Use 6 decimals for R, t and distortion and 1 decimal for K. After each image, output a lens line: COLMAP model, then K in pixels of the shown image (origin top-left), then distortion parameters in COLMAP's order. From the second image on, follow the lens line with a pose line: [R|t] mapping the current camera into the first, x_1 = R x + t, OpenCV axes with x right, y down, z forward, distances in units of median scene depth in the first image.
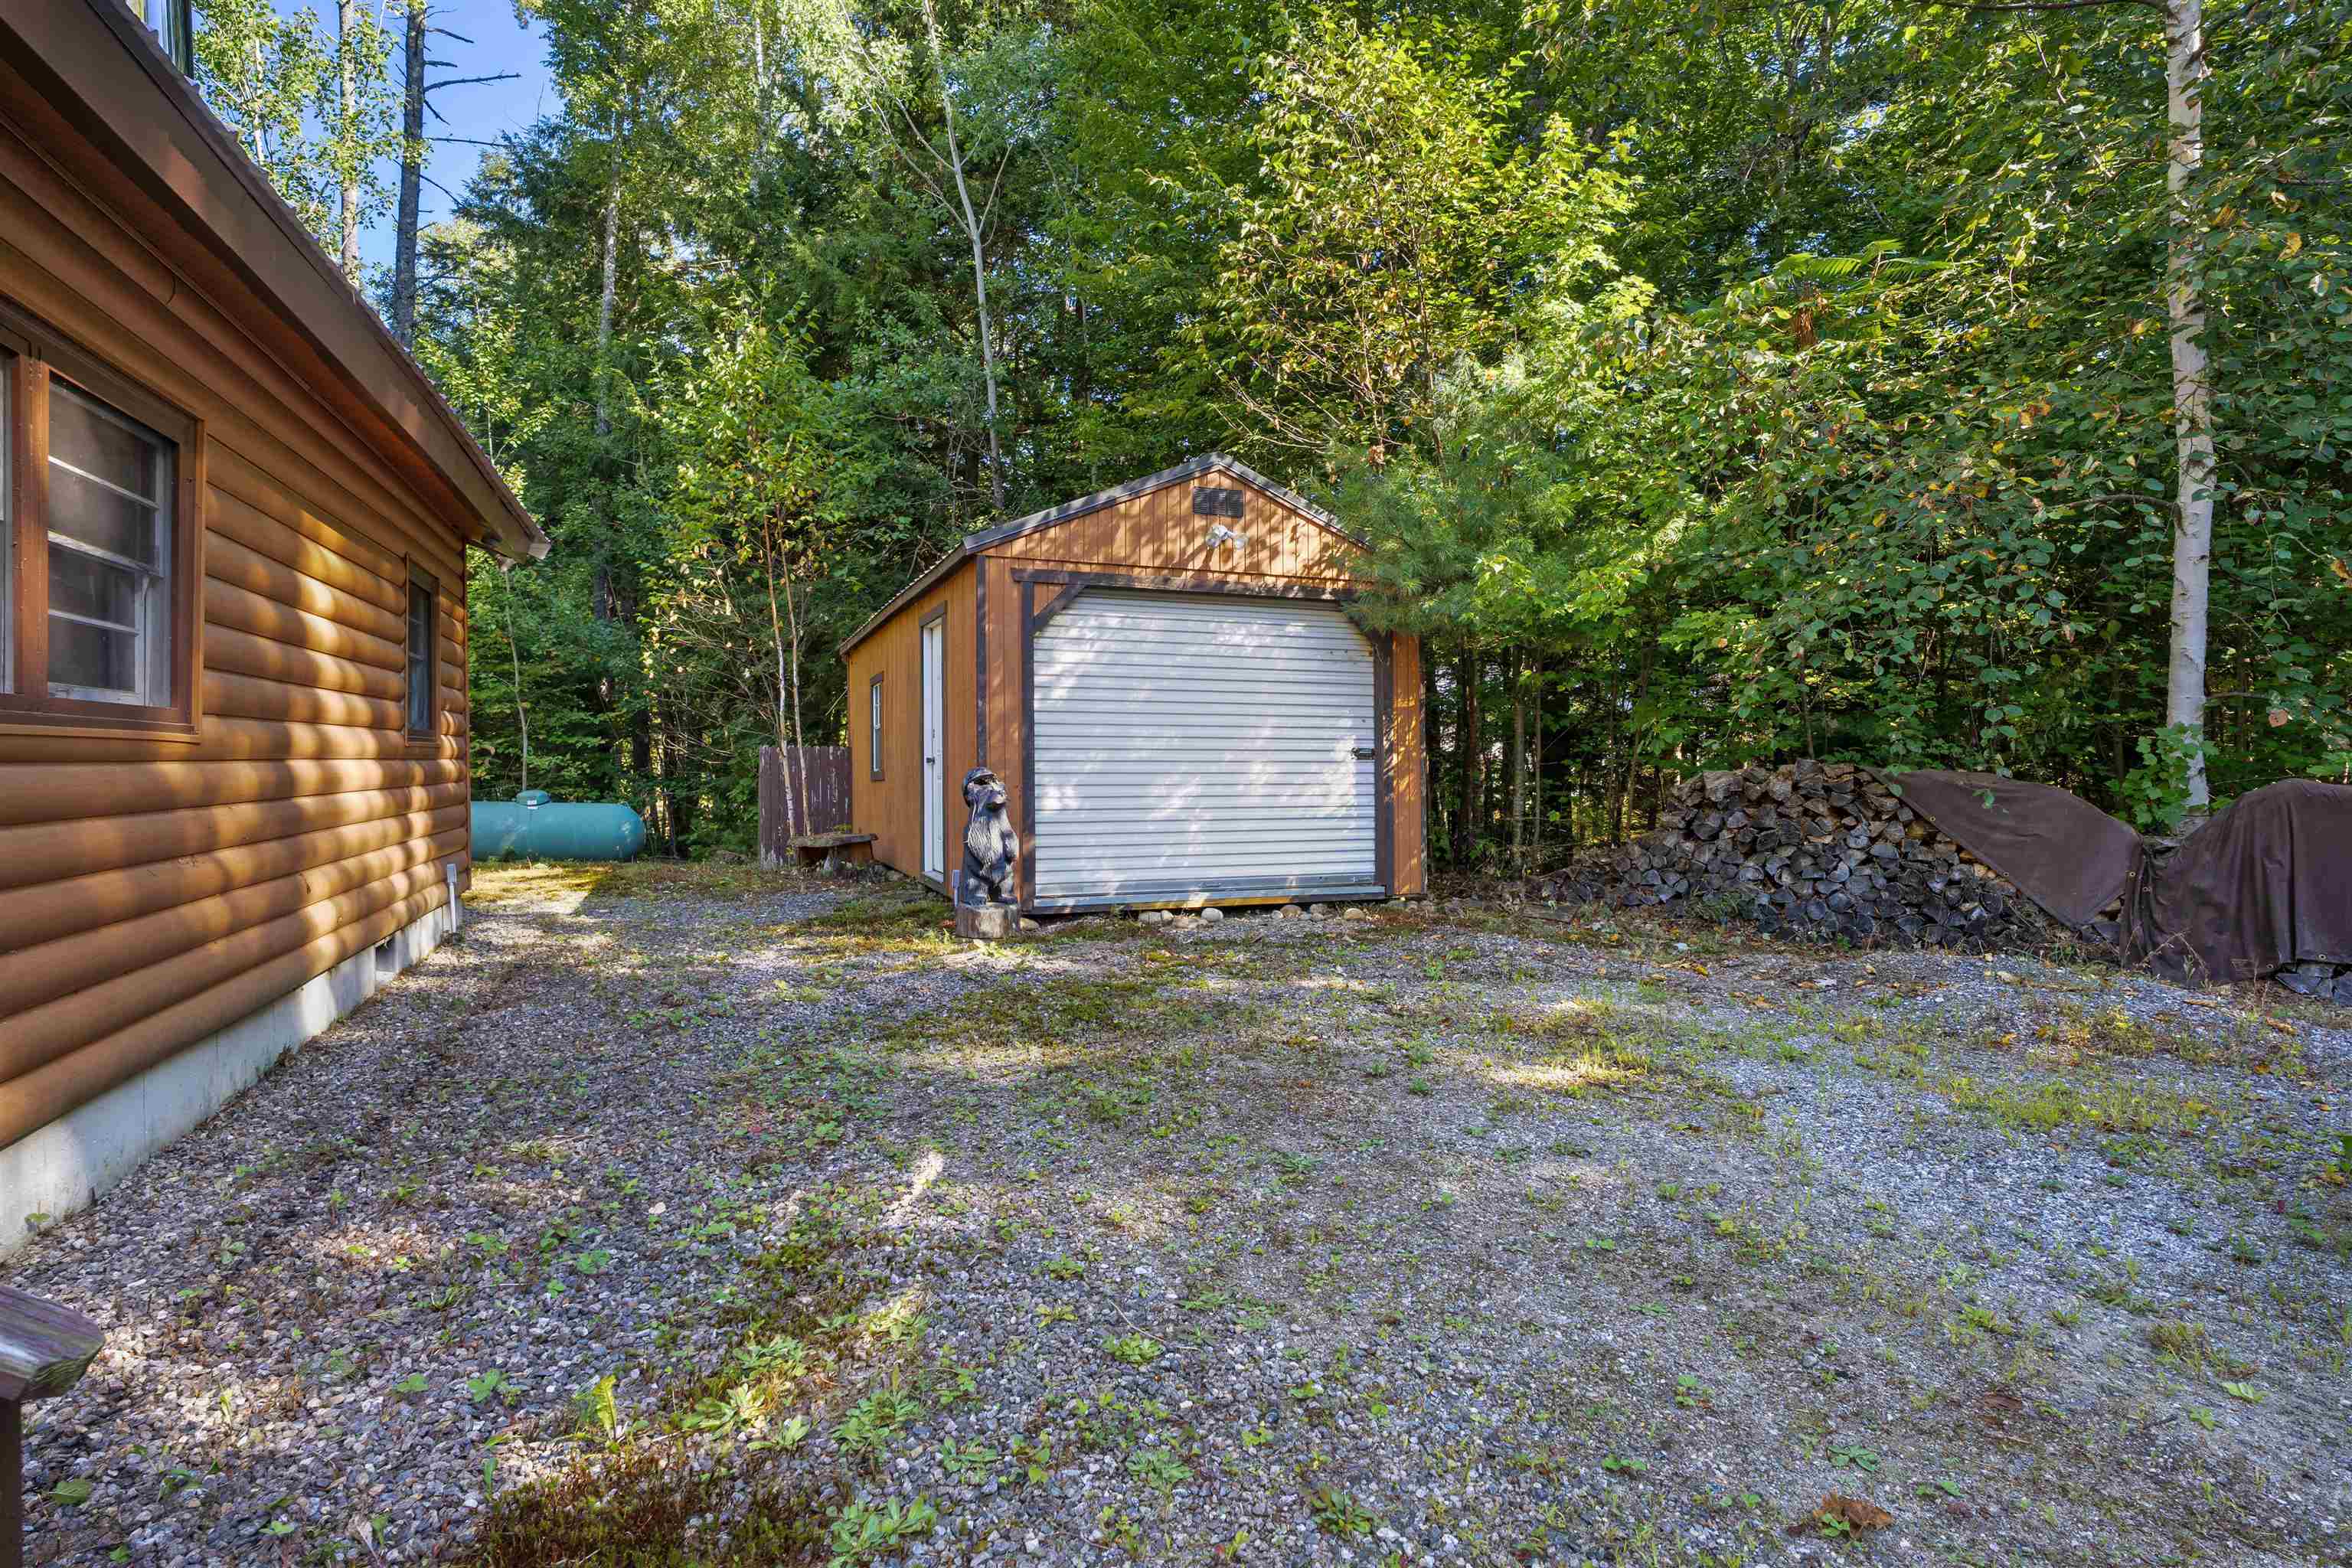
lens RADIAL K [[1215.9, 0, 1172.2], [0, 1215.9, 776.8], [0, 0, 1]] dist [0.001503, 0.000740]
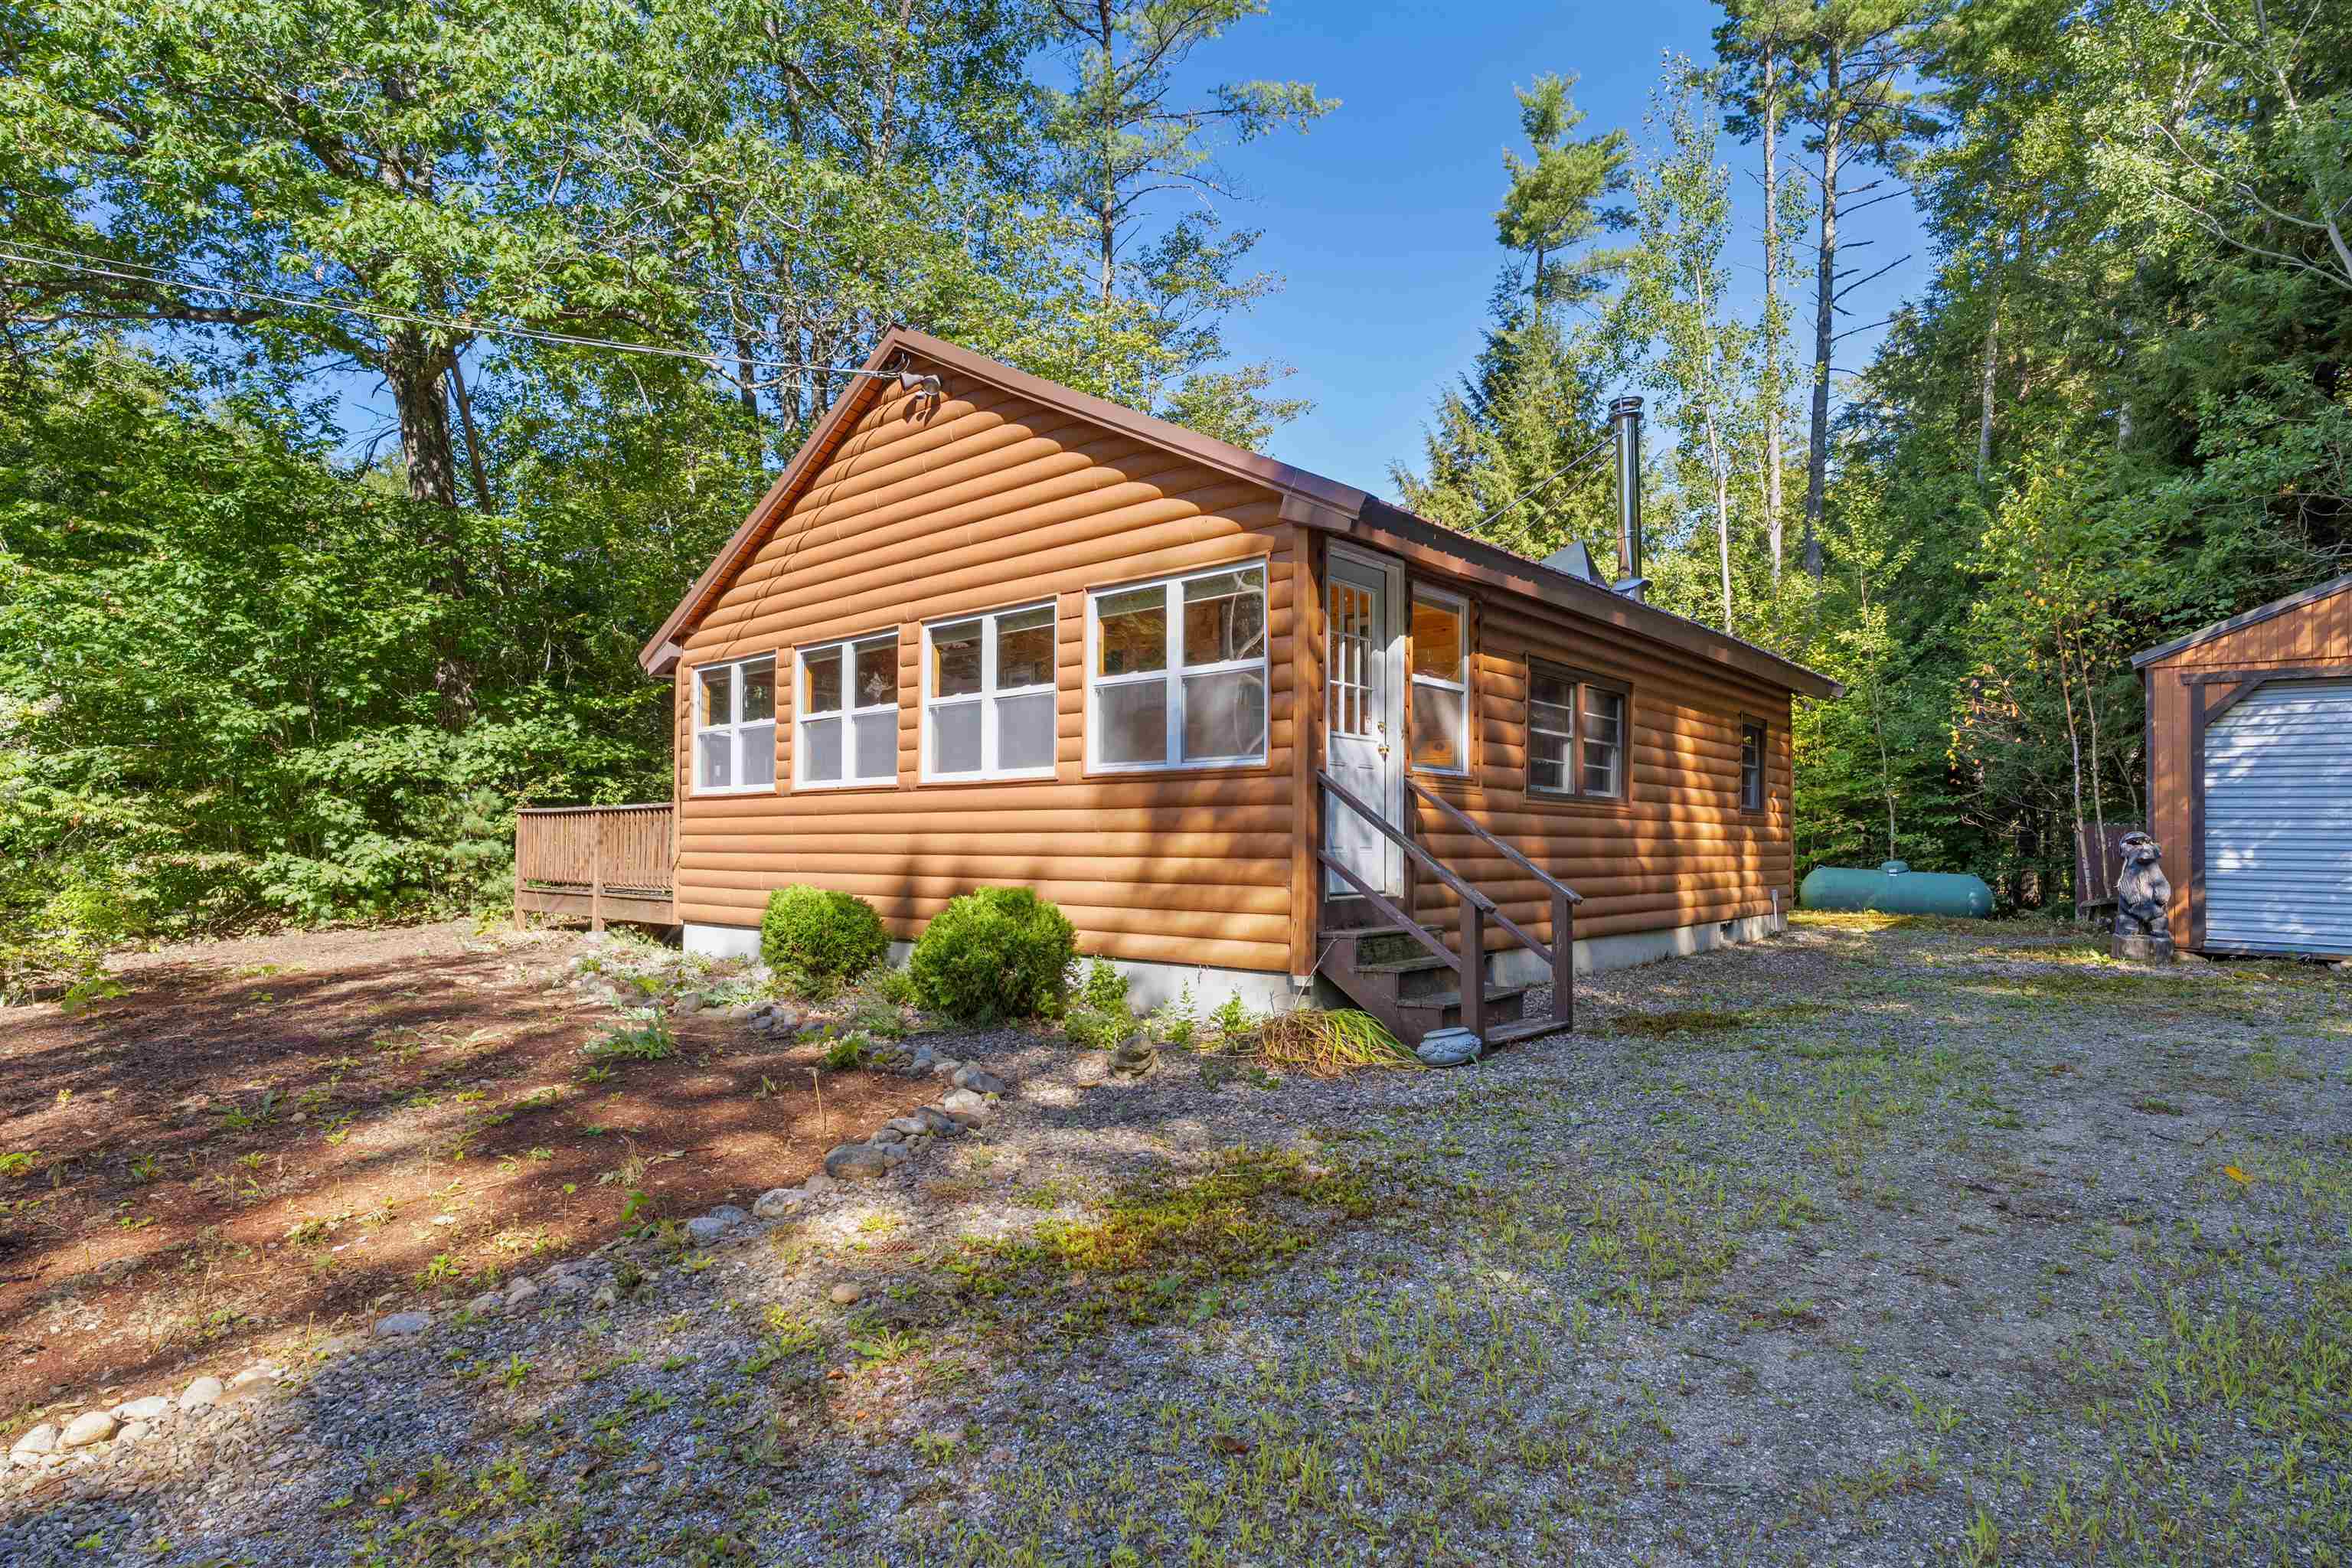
lens RADIAL K [[1215.9, 0, 1172.2], [0, 1215.9, 776.8], [0, 0, 1]] dist [0.001503, 0.000740]
pose [[0.470413, -0.036075, -0.881709, 0.517709], [-0.028145, 0.998042, -0.055851, 0.035931], [0.881997, 0.051089, 0.468477, -0.539049]]
